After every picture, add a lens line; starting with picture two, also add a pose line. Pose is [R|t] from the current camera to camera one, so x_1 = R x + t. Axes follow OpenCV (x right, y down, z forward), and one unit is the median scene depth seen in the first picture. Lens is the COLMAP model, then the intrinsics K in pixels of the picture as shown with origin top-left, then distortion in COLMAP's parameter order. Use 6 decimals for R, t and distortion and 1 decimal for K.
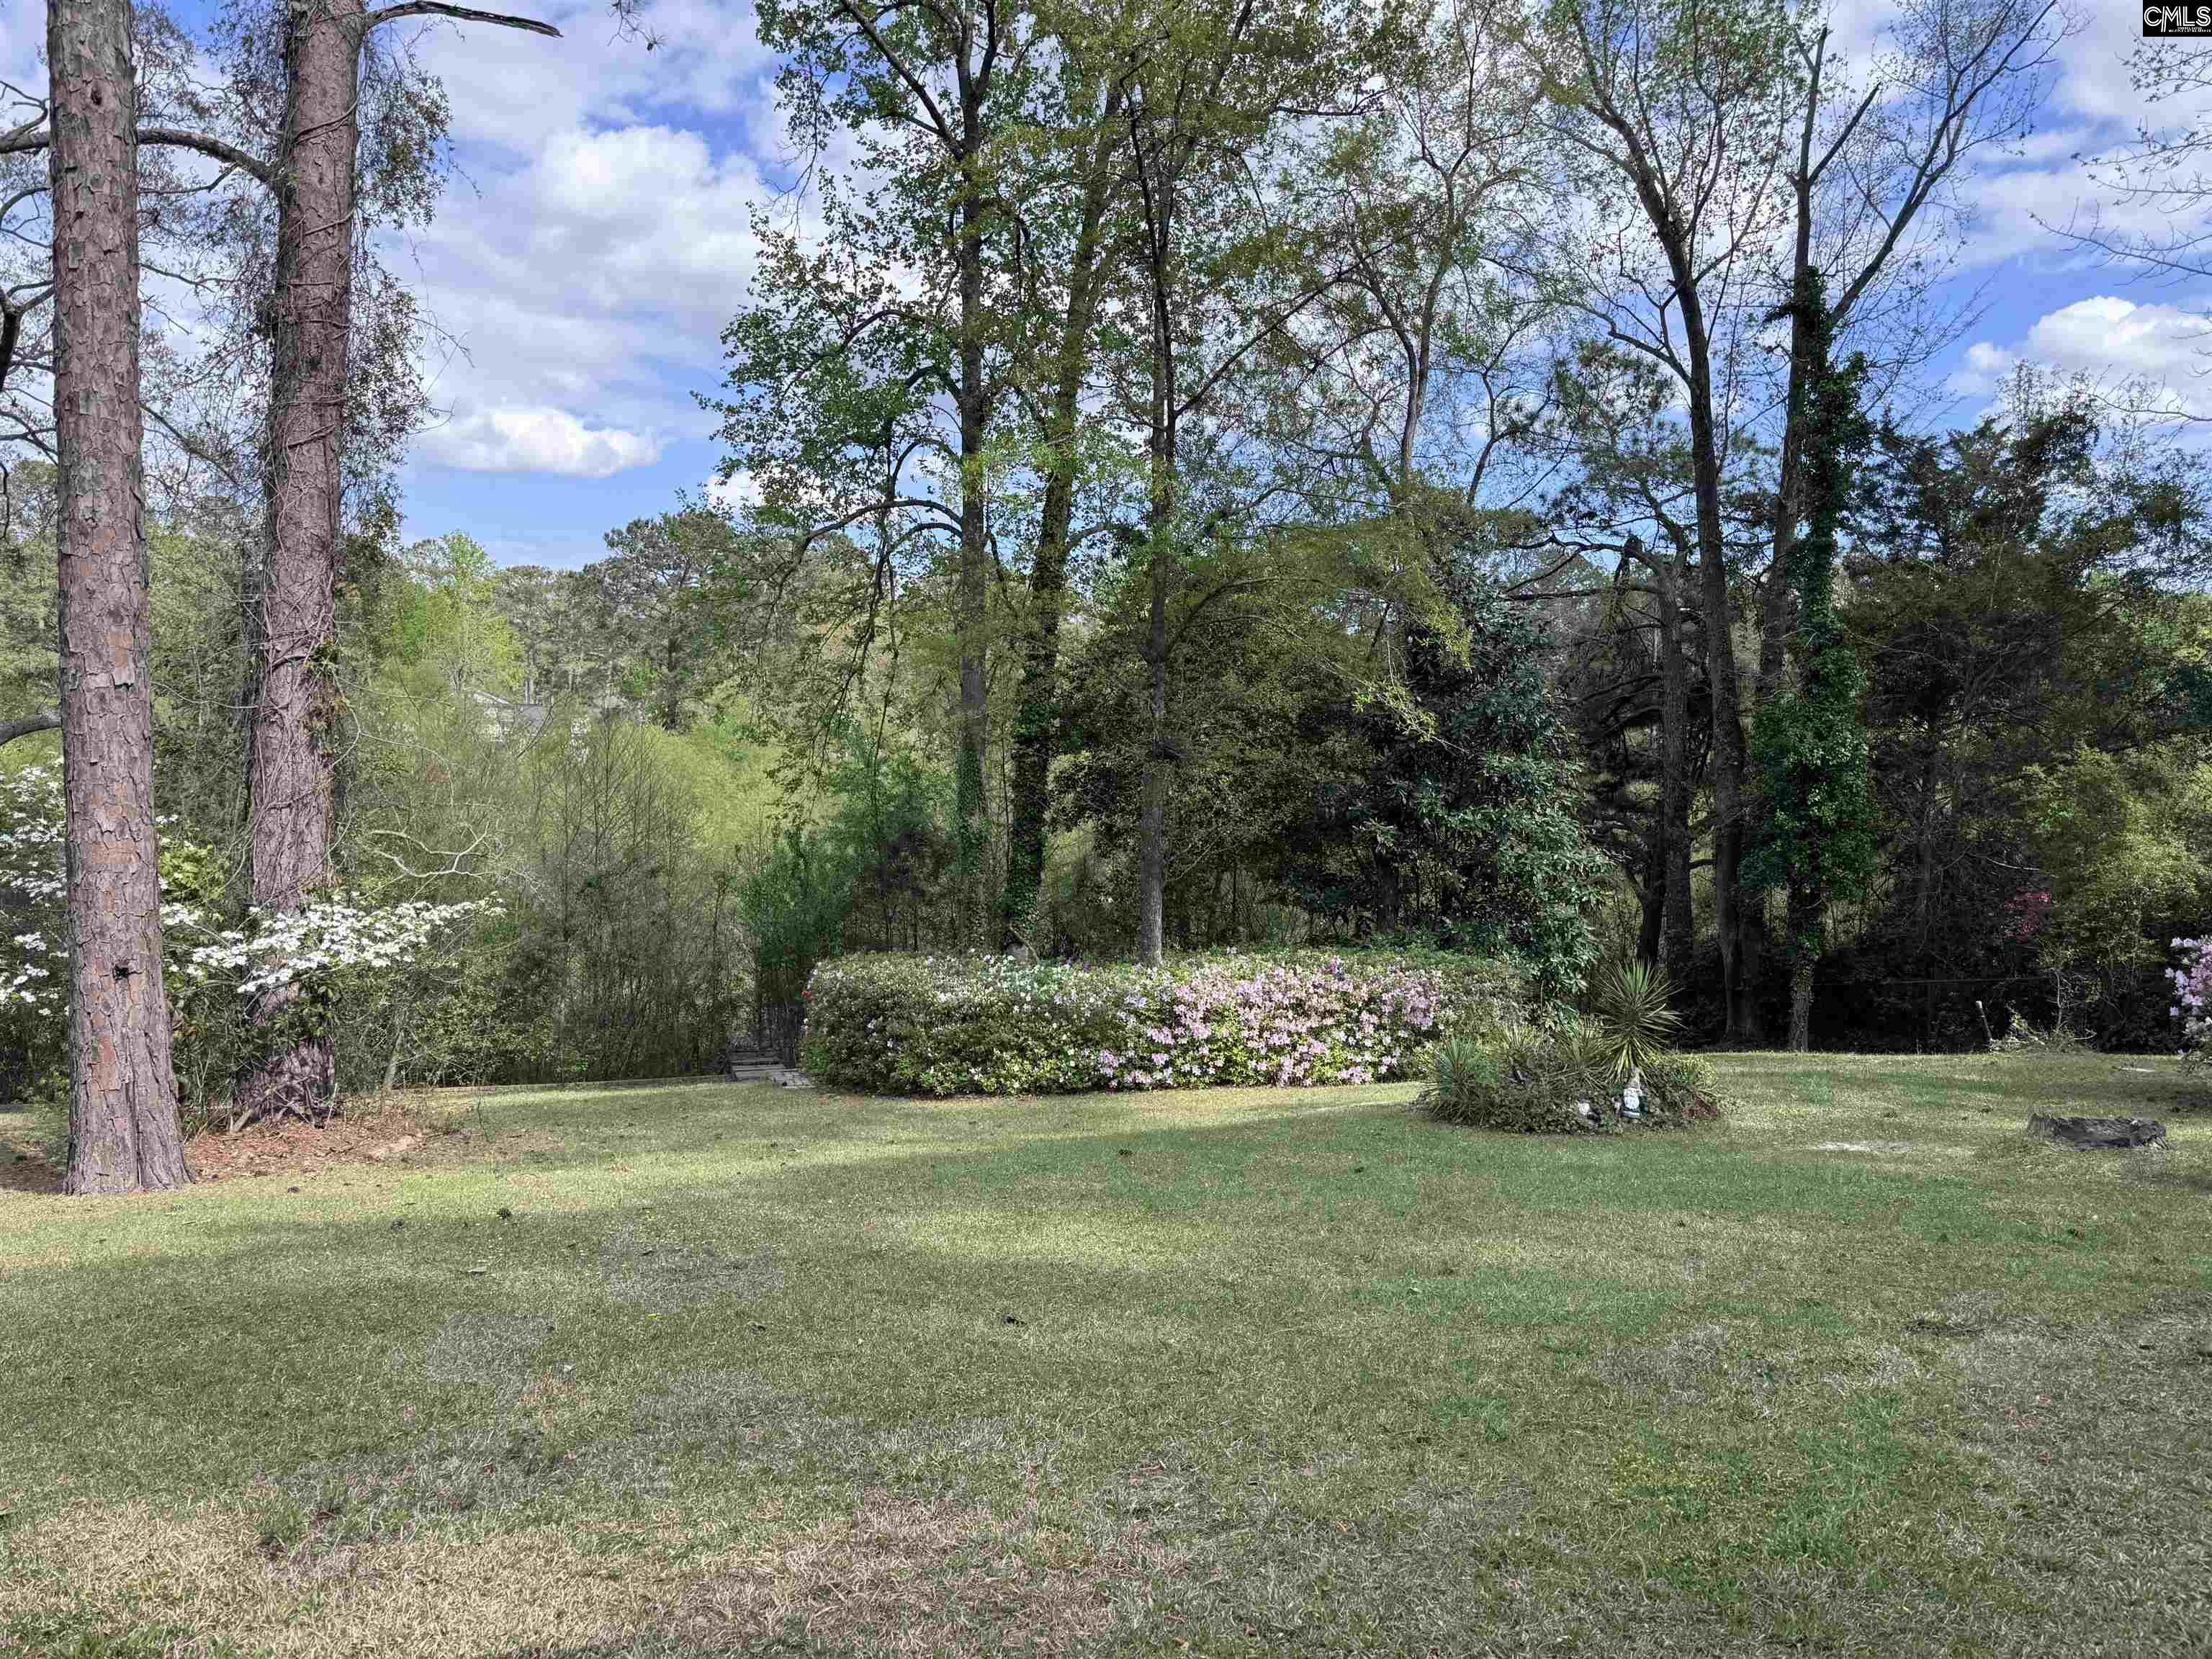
lens RADIAL K [[1530.2, 0, 1106.0], [0, 1530.2, 829.5], [0, 0, 1]] dist [0.064747, -0.099491]
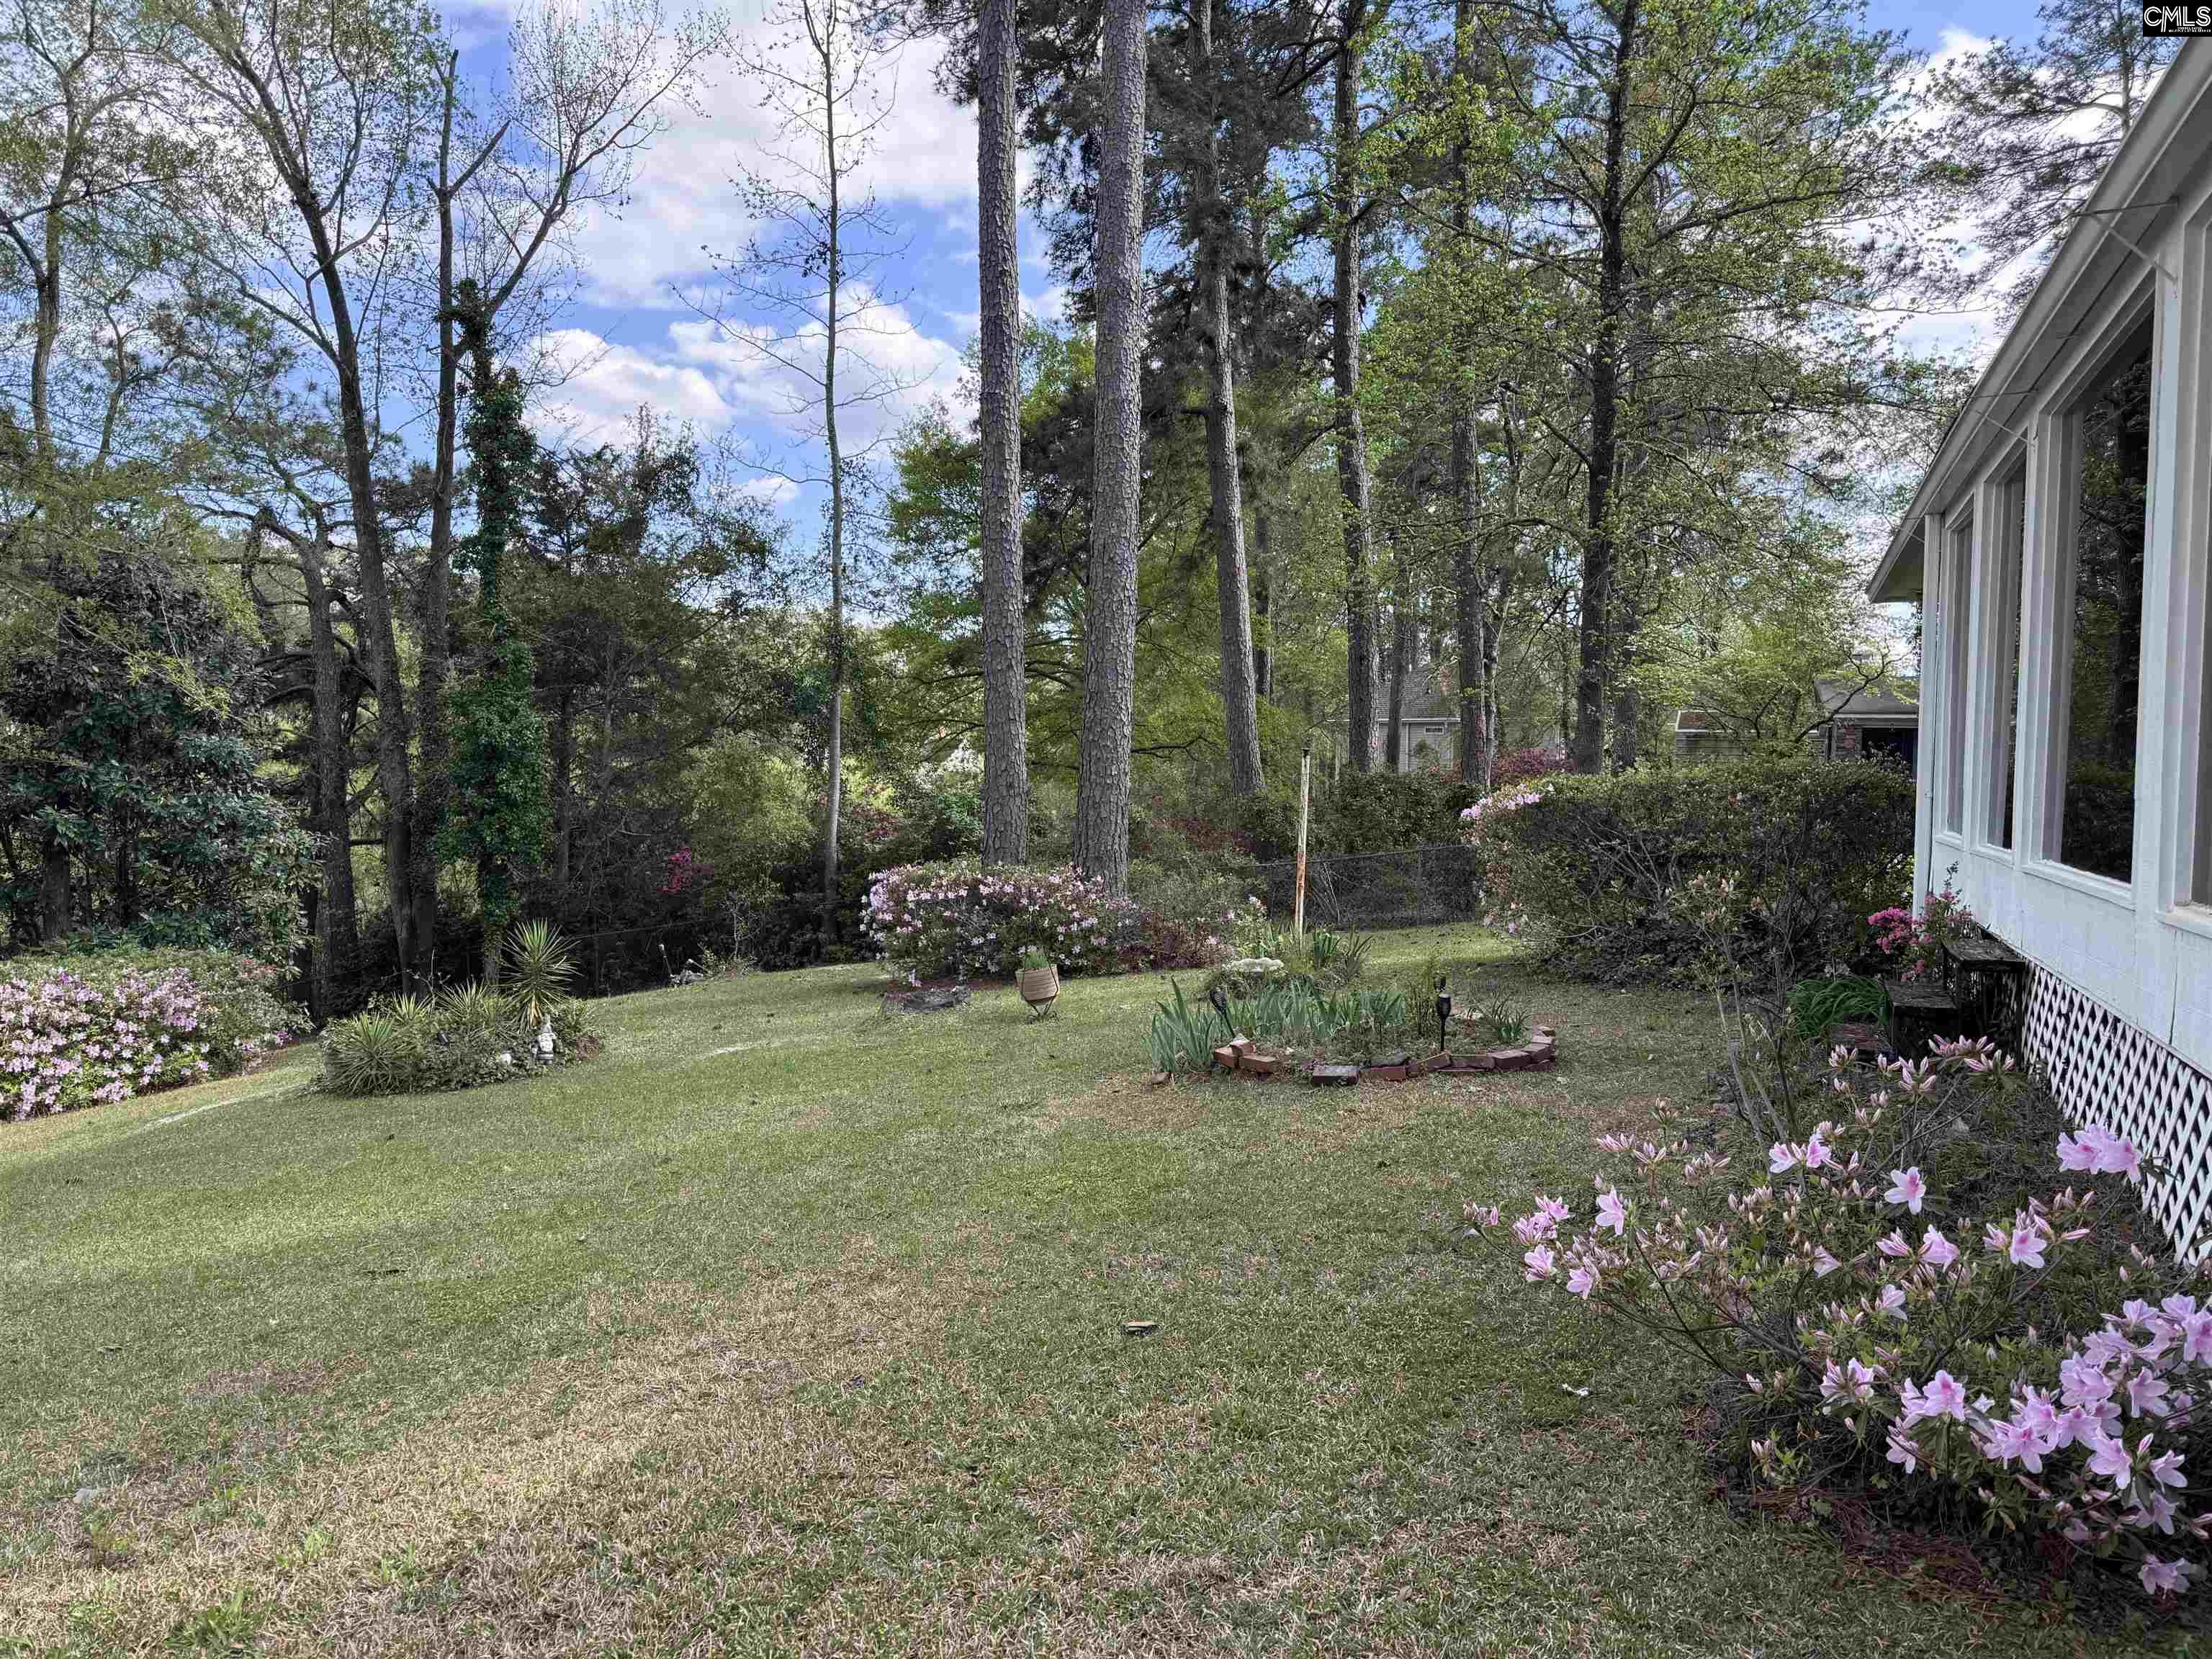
lens RADIAL K [[1530.2, 0, 1106.0], [0, 1530.2, 829.5], [0, 0, 1]] dist [0.064747, -0.099491]
pose [[0.621922, -0.039406, 0.782087, -0.134929], [0.030600, 0.999193, 0.026012, 0.001682], [-0.782481, 0.007754, 0.622626, -0.007598]]
